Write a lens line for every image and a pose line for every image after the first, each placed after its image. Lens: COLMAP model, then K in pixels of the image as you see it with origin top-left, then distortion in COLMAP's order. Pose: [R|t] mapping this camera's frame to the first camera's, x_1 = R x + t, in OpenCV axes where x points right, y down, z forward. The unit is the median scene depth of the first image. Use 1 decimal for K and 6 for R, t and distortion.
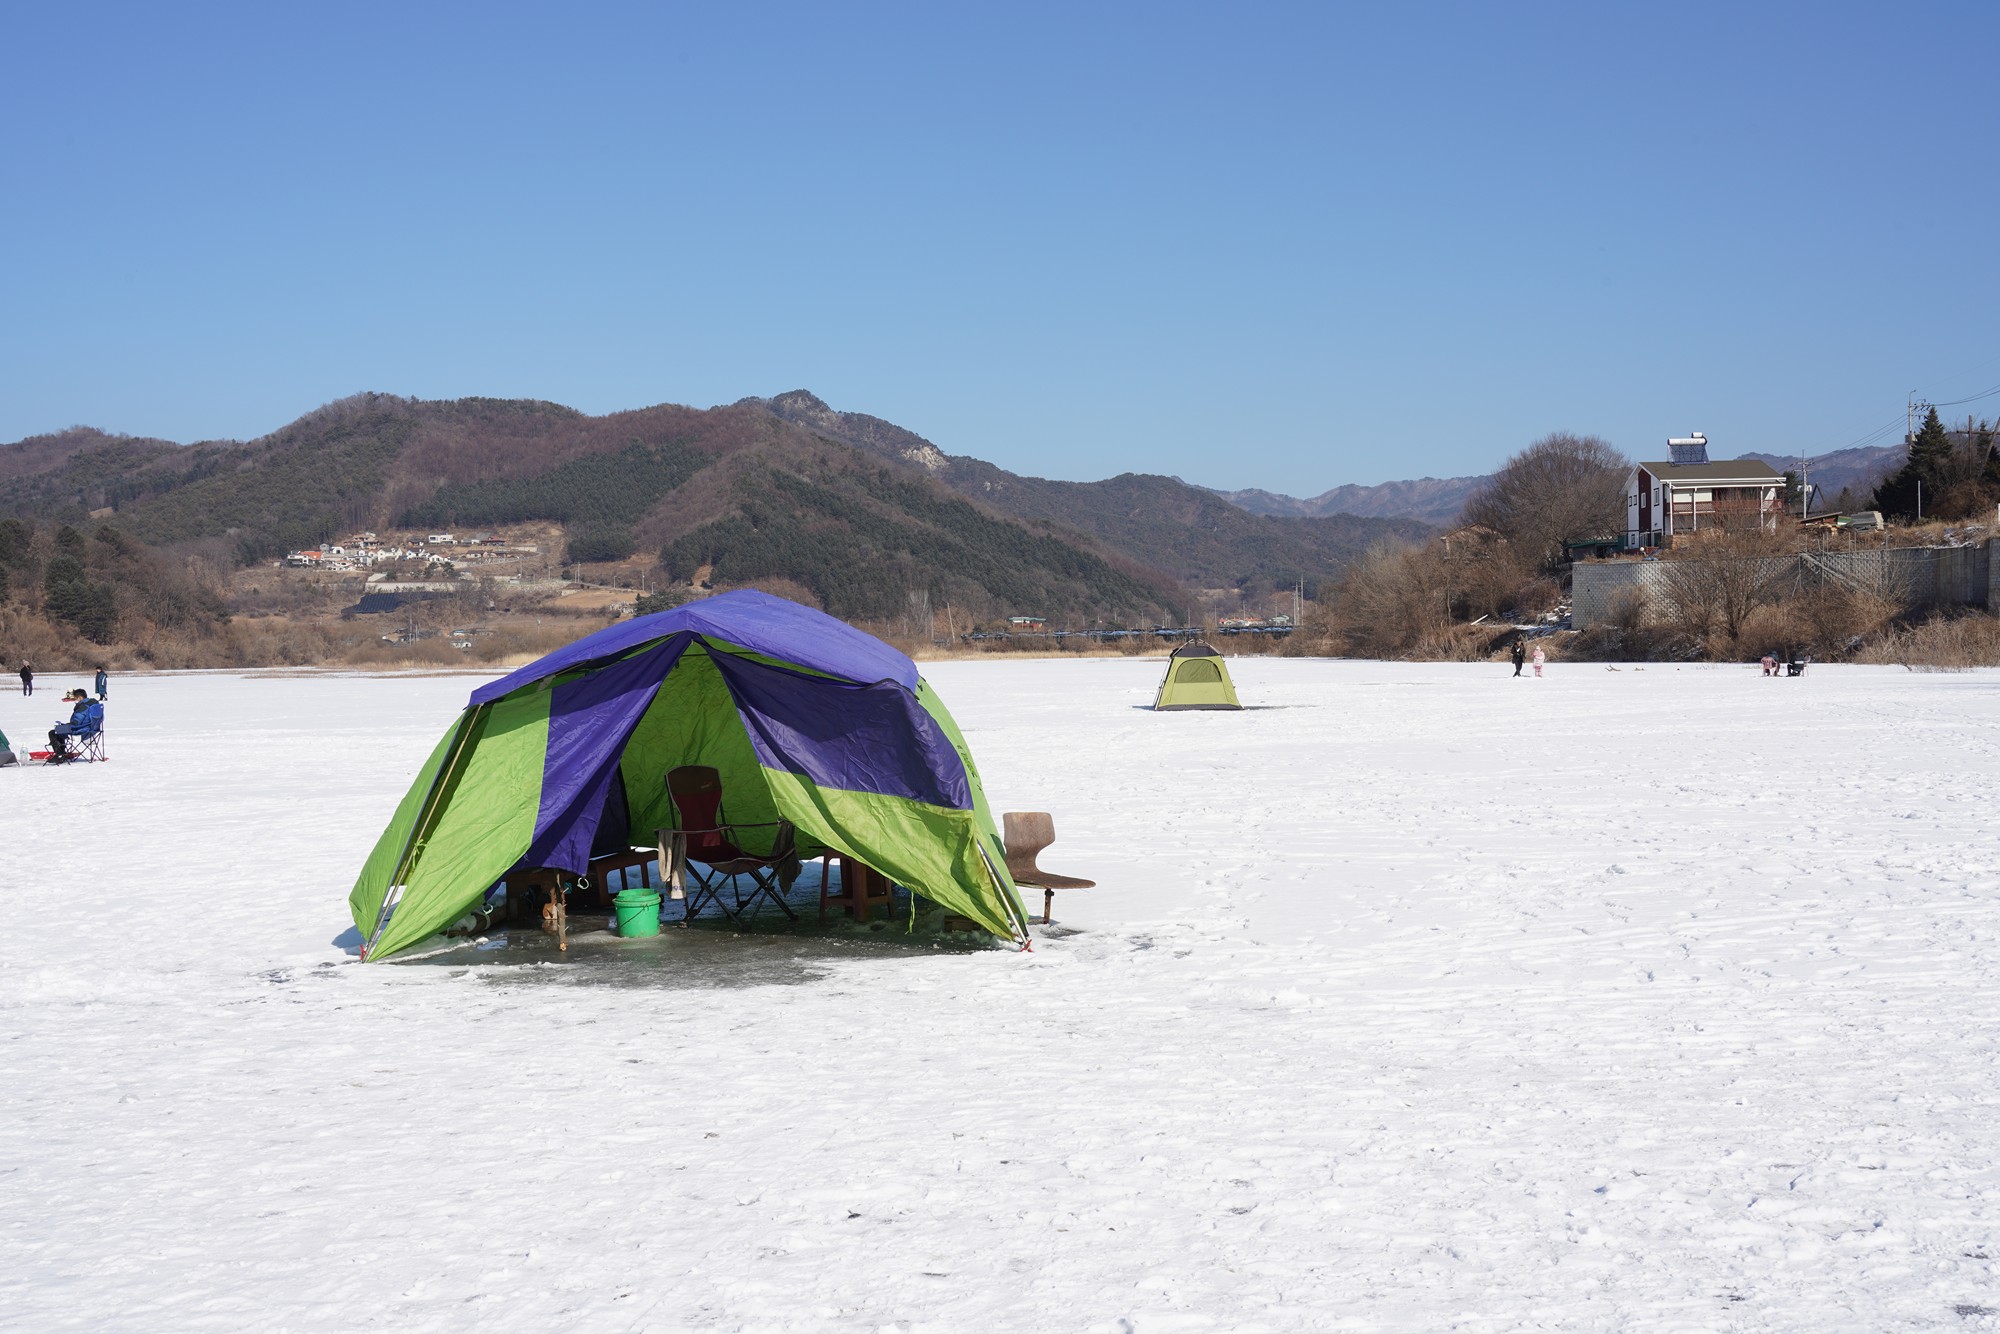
lens RADIAL K [[2175.8, 0, 996.2], [0, 2175.8, 675.8], [0, 0, 1]] dist [0.014602, -0.001977]
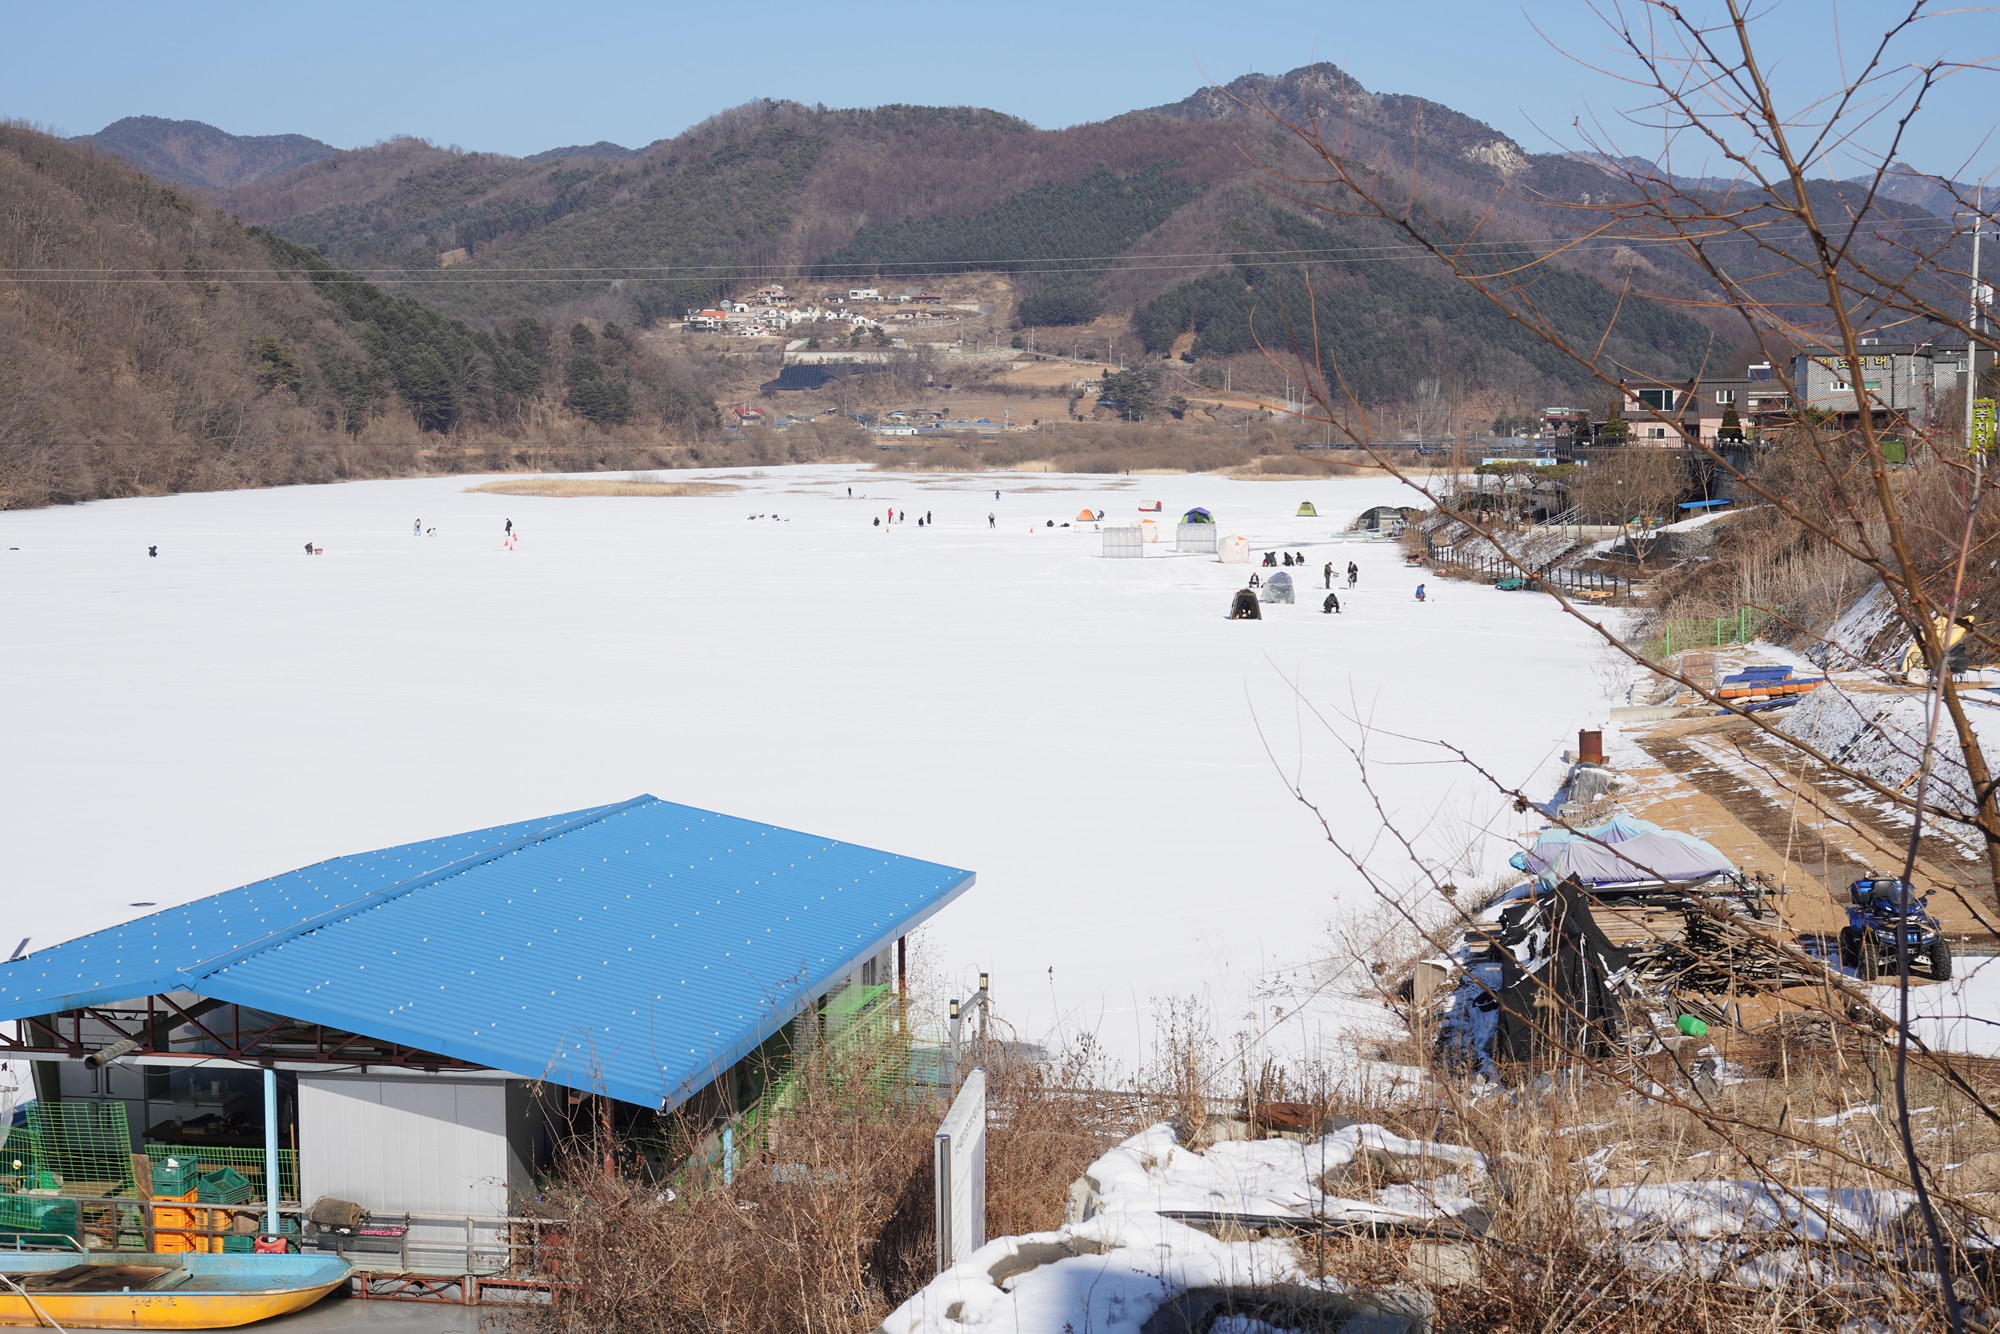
lens RADIAL K [[3319.6, 0, 993.7], [0, 3319.6, 663.4], [0, 0, 1]] dist [0.014789, -0.028896]
pose [[0.982068, 0.026097, -0.186713, 0.026307], [-0.014649, 0.997942, 0.062429, -0.003447], [0.187958, -0.058574, 0.980429, -0.204673]]
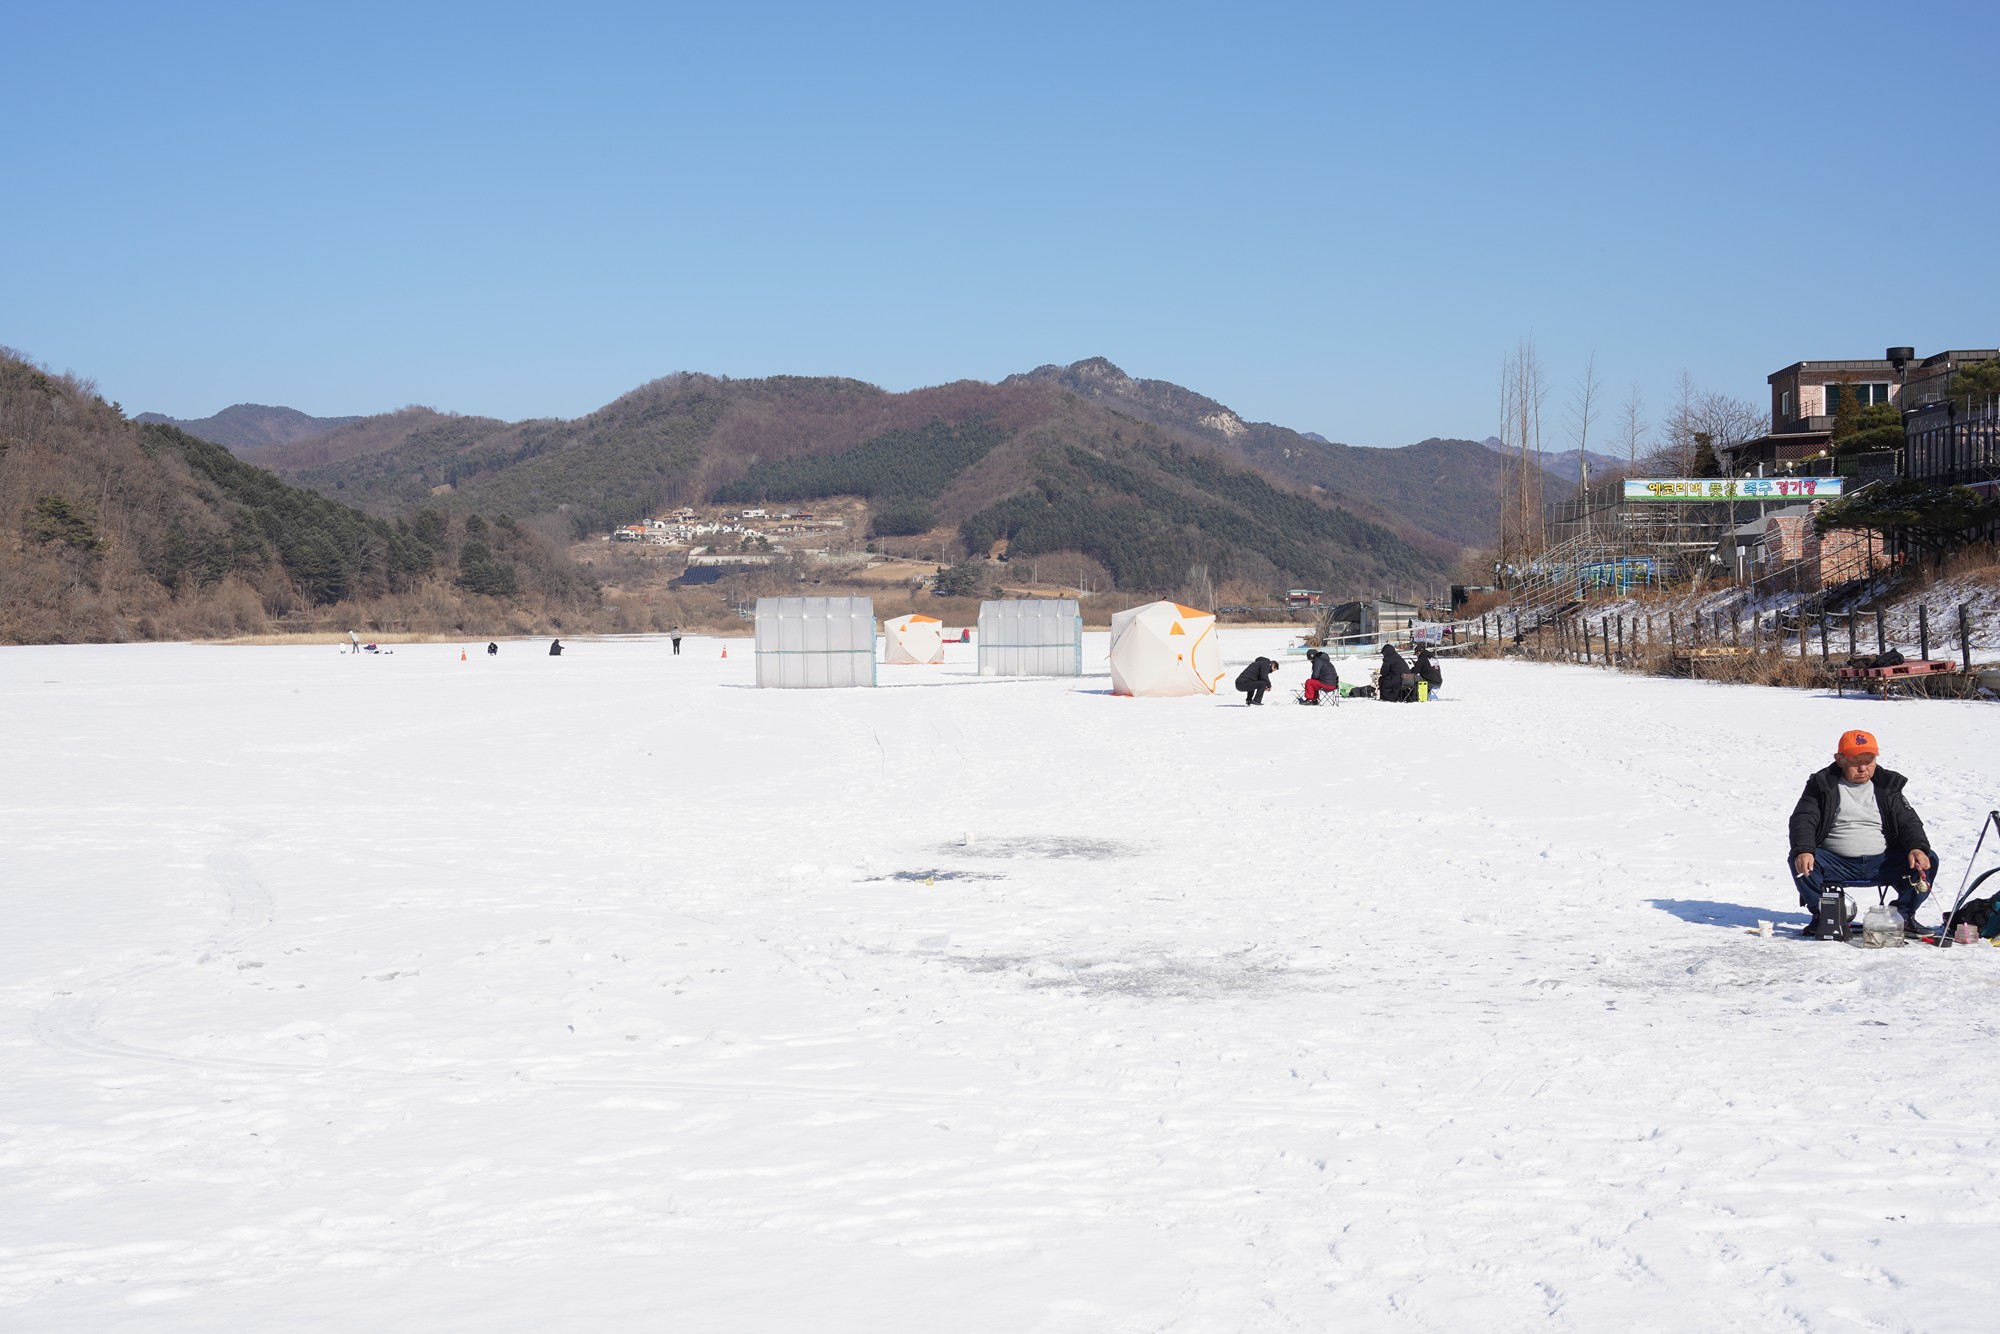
lens RADIAL K [[2283.4, 0, 991.4], [0, 2283.4, 671.3], [0, 0, 1]] dist [0.012543, 0.004761]
pose [[0.990706, 0.006422, -0.135867, 0.009683], [-0.004981, 0.999928, 0.010941, 0.000765], [0.135928, -0.010163, 0.990667, -0.078506]]
